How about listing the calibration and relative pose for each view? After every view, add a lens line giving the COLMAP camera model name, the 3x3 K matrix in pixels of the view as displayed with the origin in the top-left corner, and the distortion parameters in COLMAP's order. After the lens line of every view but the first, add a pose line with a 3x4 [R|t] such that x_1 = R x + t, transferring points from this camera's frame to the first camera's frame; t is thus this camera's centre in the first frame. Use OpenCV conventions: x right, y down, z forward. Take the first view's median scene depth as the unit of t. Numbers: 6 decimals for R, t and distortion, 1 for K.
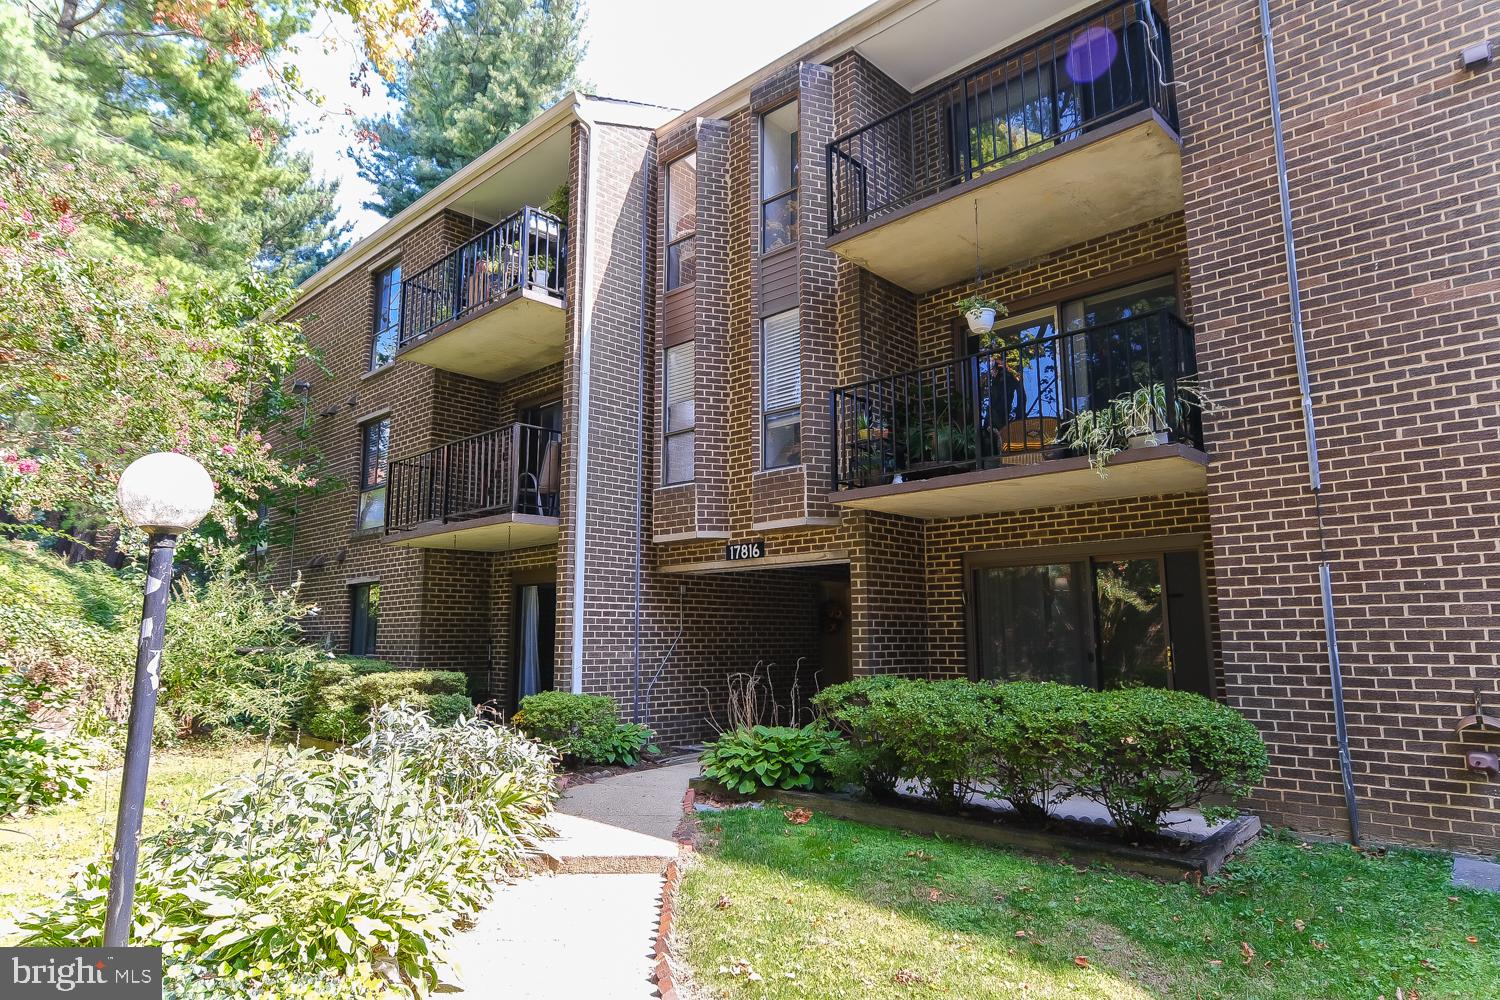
lens RADIAL K [[915.4, 0, 750.3], [0, 915.4, 495.5], [0, 0, 1]] dist [0.005964, -0.003993]
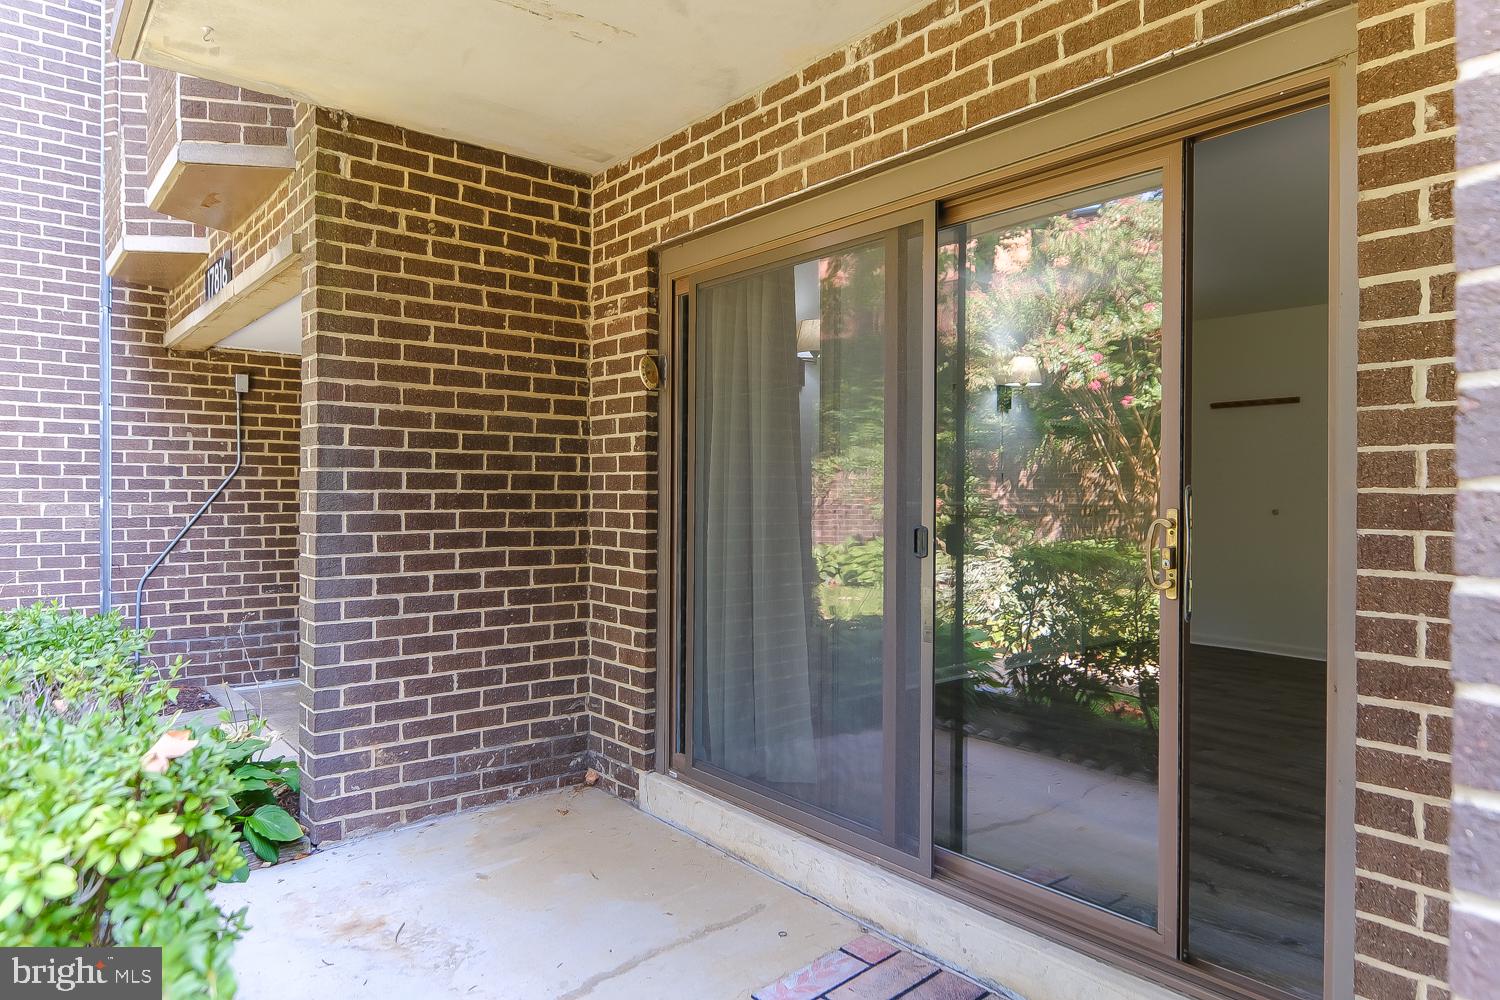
lens RADIAL K [[915.4, 0, 749.0], [0, 915.4, 497.2], [0, 0, 1]] dist [0.005964, -0.003993]
pose [[0.993054, 0.008345, -0.117364, 0.322969], [0.011253, 0.986173, 0.165339, 0.103145], [0.117121, -0.165511, 0.979229, 0.645111]]
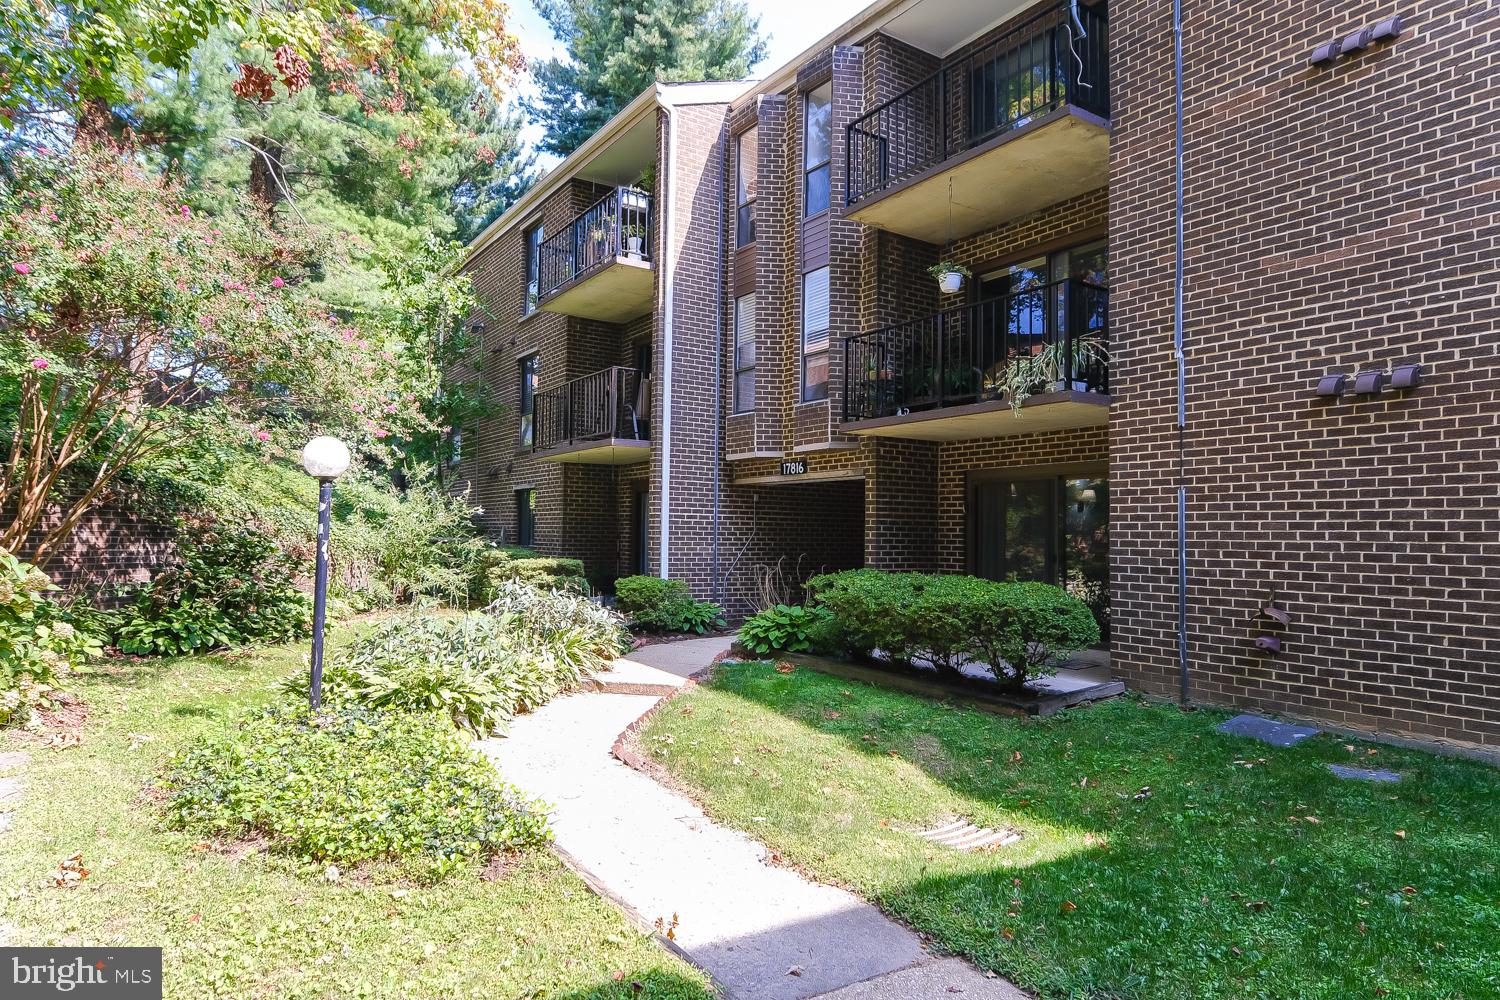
lens RADIAL K [[915.4, 0, 744.2], [0, 915.4, 503.3], [0, 0, 1]] dist [0.005964, -0.003993]
pose [[0.975852, 0.009547, -0.218226, 0.216791], [0.016515, 0.992960, 0.117291, -0.040842], [0.217809, -0.118062, 0.968824, -0.228727]]
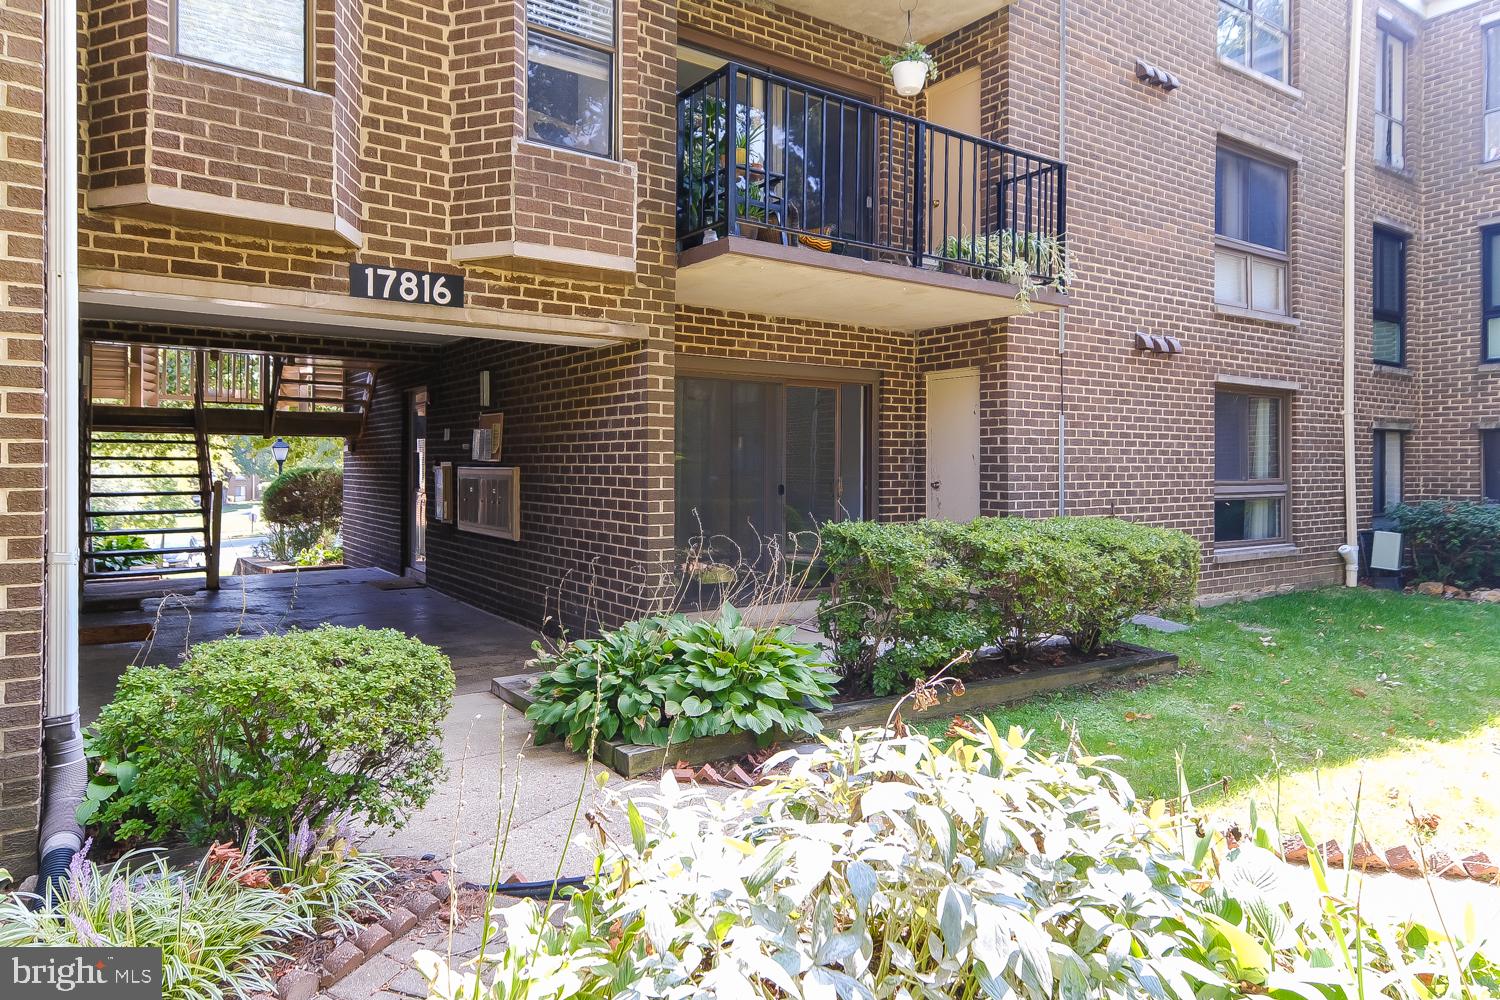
lens RADIAL K [[915.4, 0, 749.7], [0, 915.4, 484.6], [0, 0, 1]] dist [0.005964, -0.003993]
pose [[0.201430, -0.014577, 0.979394, -0.484400], [-0.158267, 0.986266, 0.047230, 0.123408], [-0.966632, -0.164519, 0.196356, 0.785626]]
